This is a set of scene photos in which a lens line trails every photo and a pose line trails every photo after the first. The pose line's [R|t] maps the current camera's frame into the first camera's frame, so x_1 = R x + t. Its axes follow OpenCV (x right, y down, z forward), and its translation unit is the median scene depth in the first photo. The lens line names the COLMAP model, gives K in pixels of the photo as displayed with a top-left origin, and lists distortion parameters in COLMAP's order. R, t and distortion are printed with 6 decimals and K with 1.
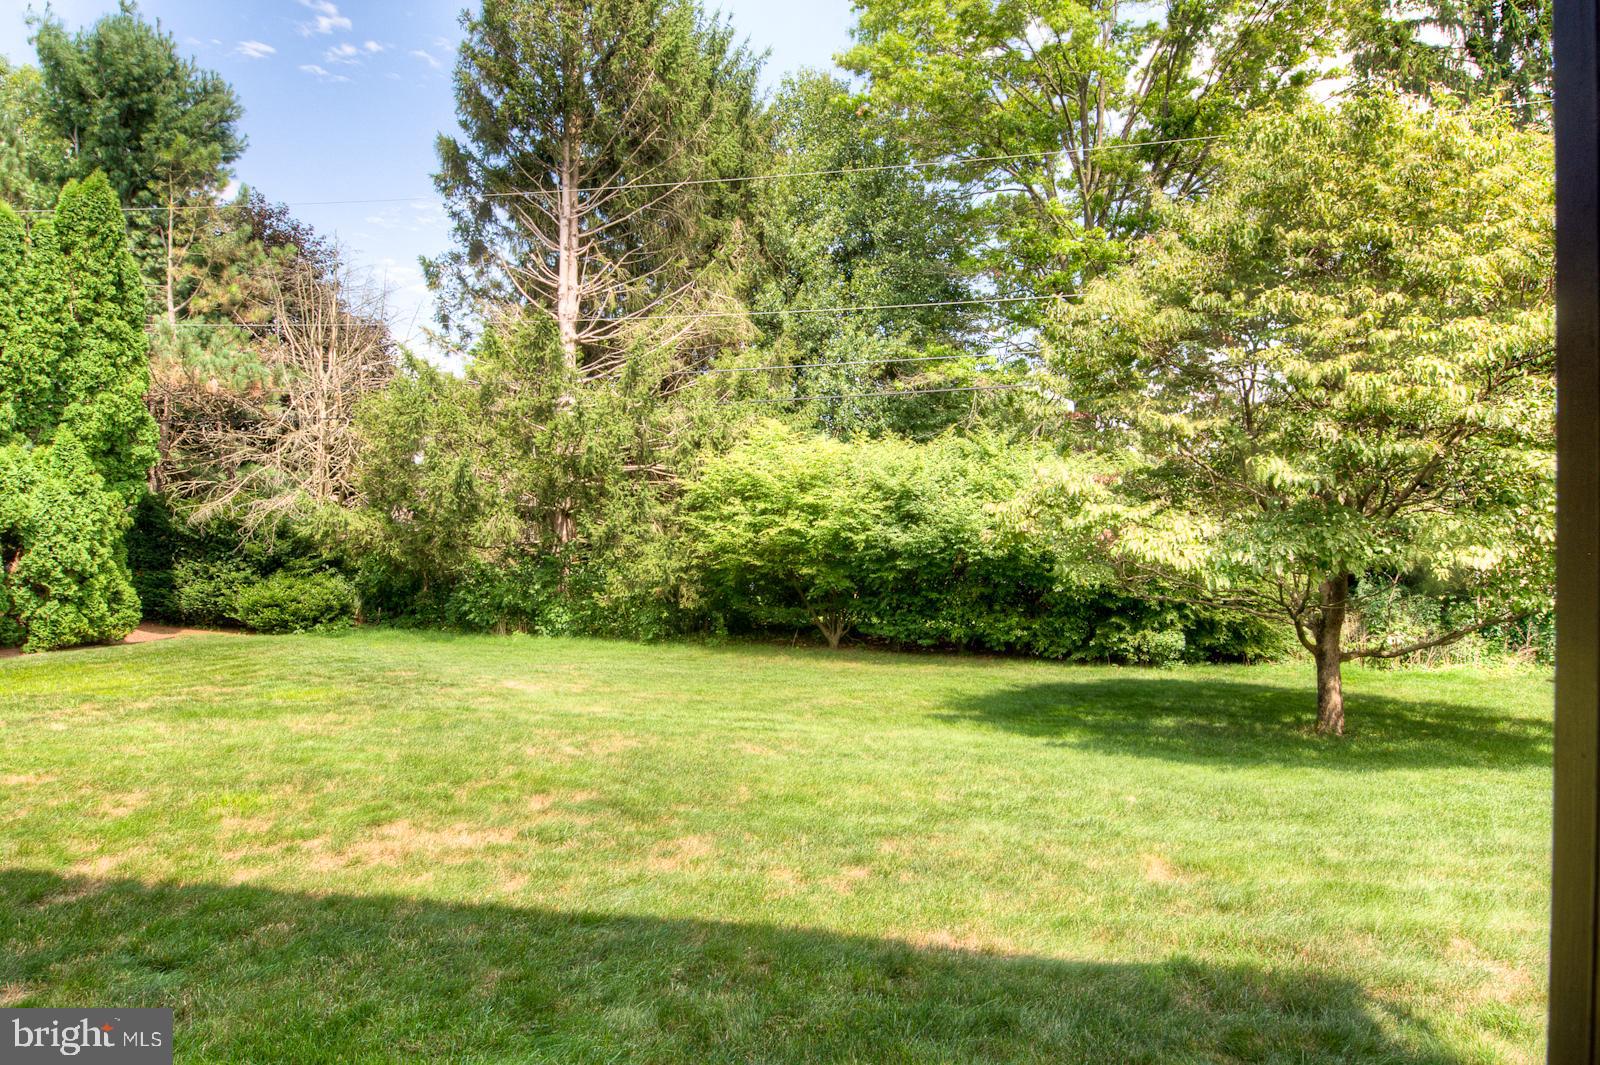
lens RADIAL K [[962.8, 0, 787.9], [0, 962.8, 532.9], [0, 0, 1]] dist [-0.012739, -0.006243]
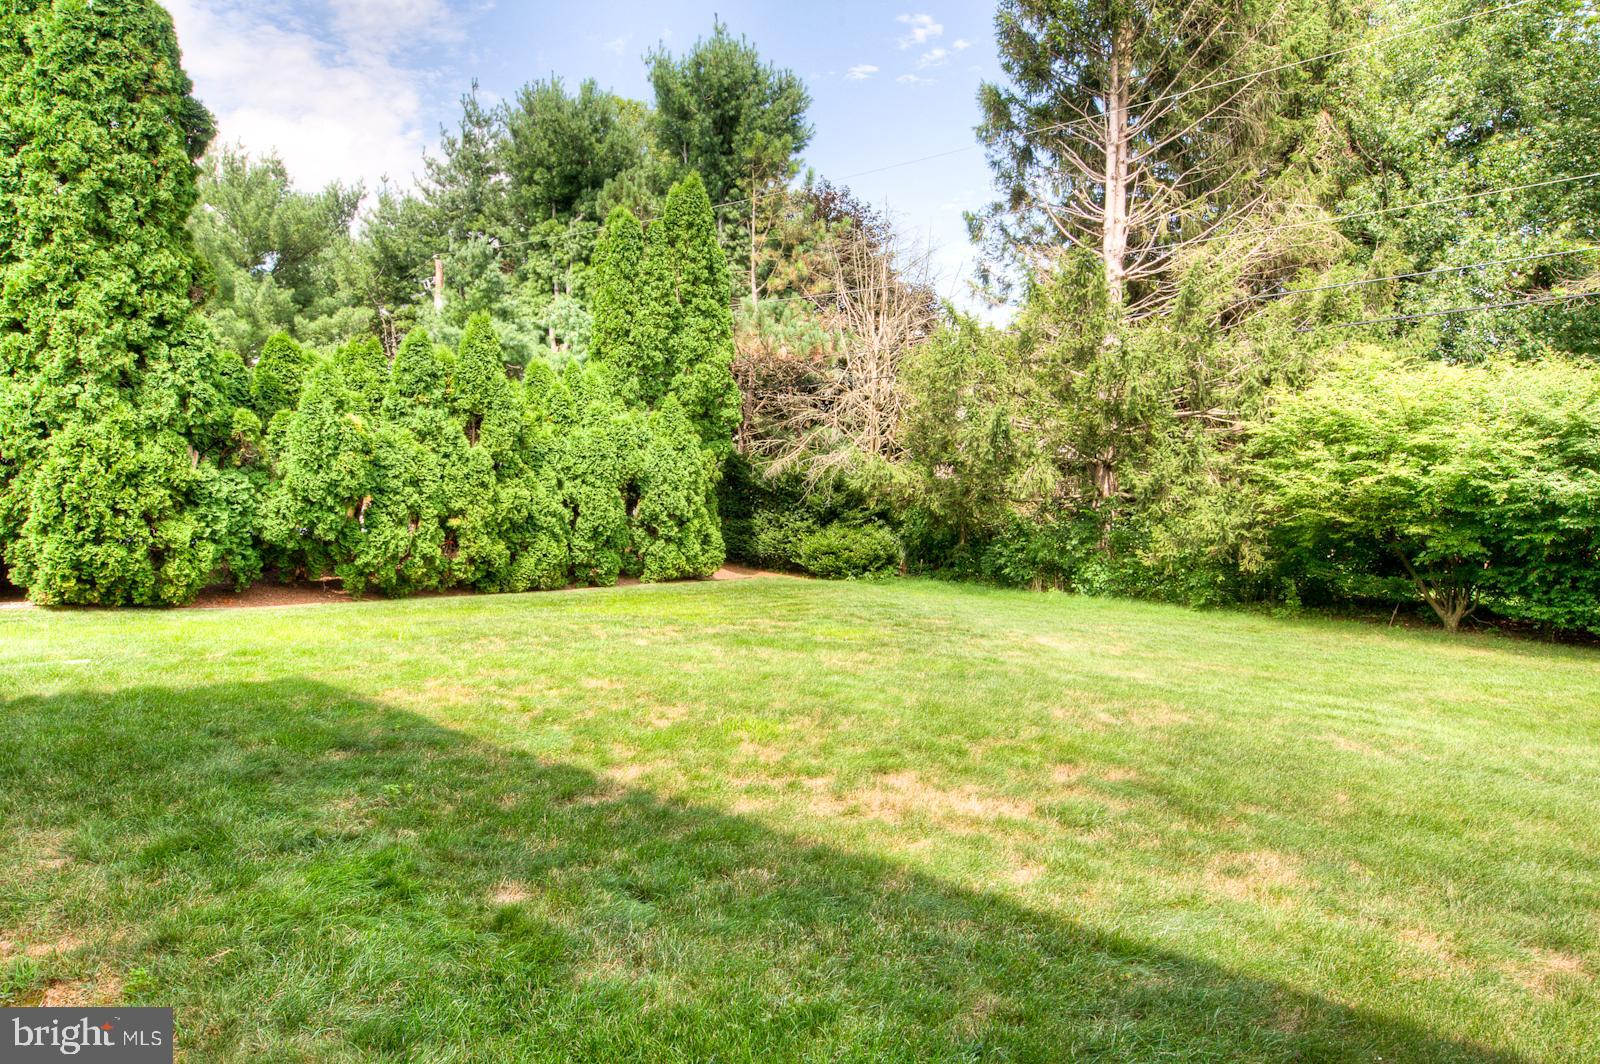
lens RADIAL K [[962.8, 0, 793.1], [0, 962.8, 534.2], [0, 0, 1]] dist [-0.012739, -0.006243]
pose [[0.855853, 0.026321, -0.516549, -0.019873], [-0.006419, 0.999168, 0.040278, 0.022940], [0.517179, -0.031157, 0.855310, 0.097844]]
